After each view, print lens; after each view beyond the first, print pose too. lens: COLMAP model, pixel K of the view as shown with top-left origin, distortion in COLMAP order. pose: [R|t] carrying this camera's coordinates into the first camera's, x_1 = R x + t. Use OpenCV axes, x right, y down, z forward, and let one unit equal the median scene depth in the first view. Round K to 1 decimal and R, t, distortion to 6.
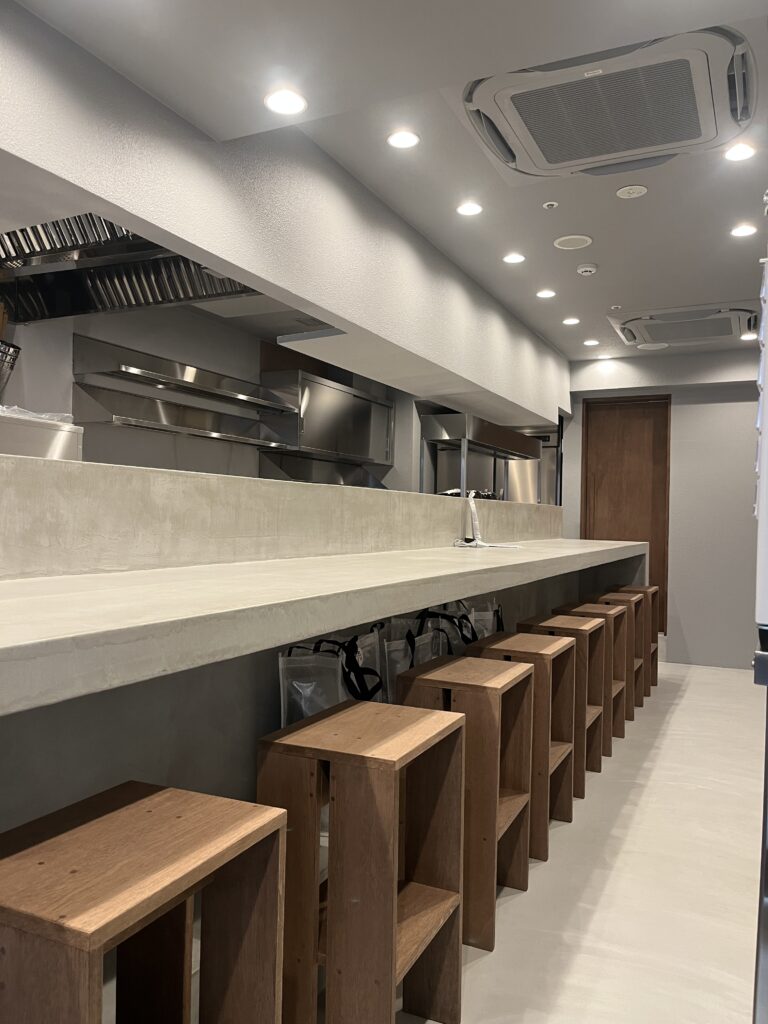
lens RADIAL K [[777.5, 0, 375.9], [0, 777.5, 514.2], [0, 0, 1]] dist [0.059572, -0.082201]
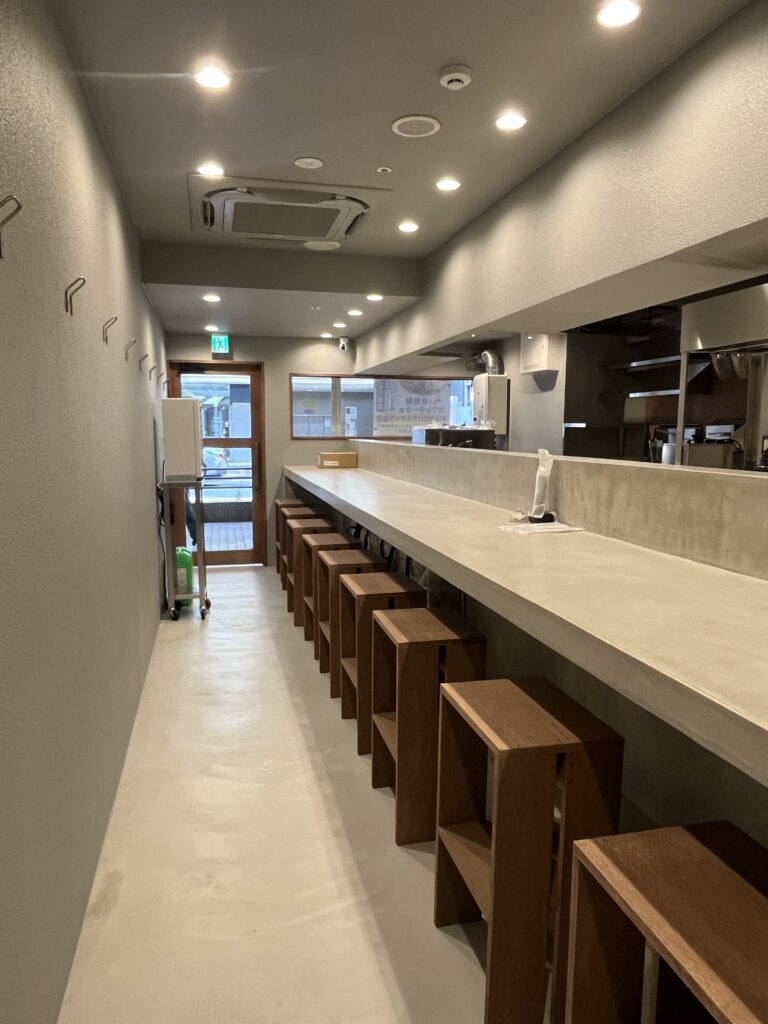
lens RADIAL K [[691.6, 0, 380.9], [0, 691.6, 512.8], [0, 0, 1]] dist [-0.003792, 0.002892]
pose [[-0.767746, 0.056708, -0.638240, 0.539701], [-0.013245, 0.994459, 0.104291, -0.029319], [0.640617, 0.088522, -0.762741, 1.128443]]
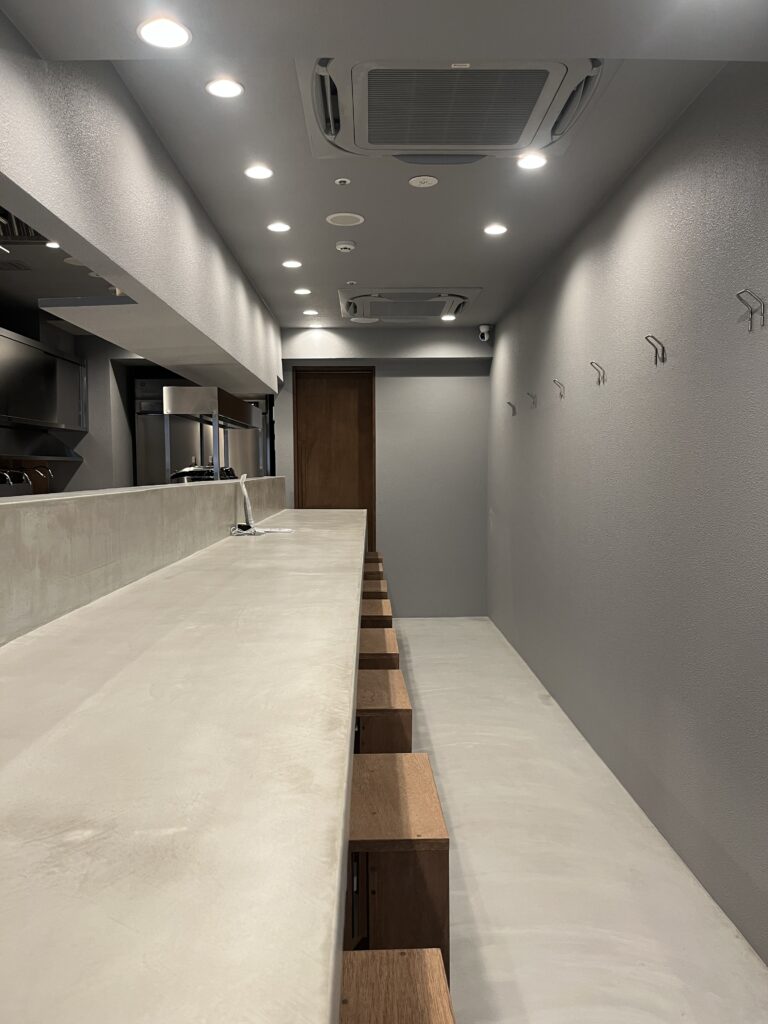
lens RADIAL K [[777.5, 0, 374.2], [0, 777.5, 519.0], [0, 0, 1]] dist [0.059572, -0.082201]
pose [[0.895579, -0.050430, 0.442036, -0.123205], [0.018257, 0.996884, 0.076740, -0.036553], [-0.444529, -0.060657, 0.893709, 0.066676]]
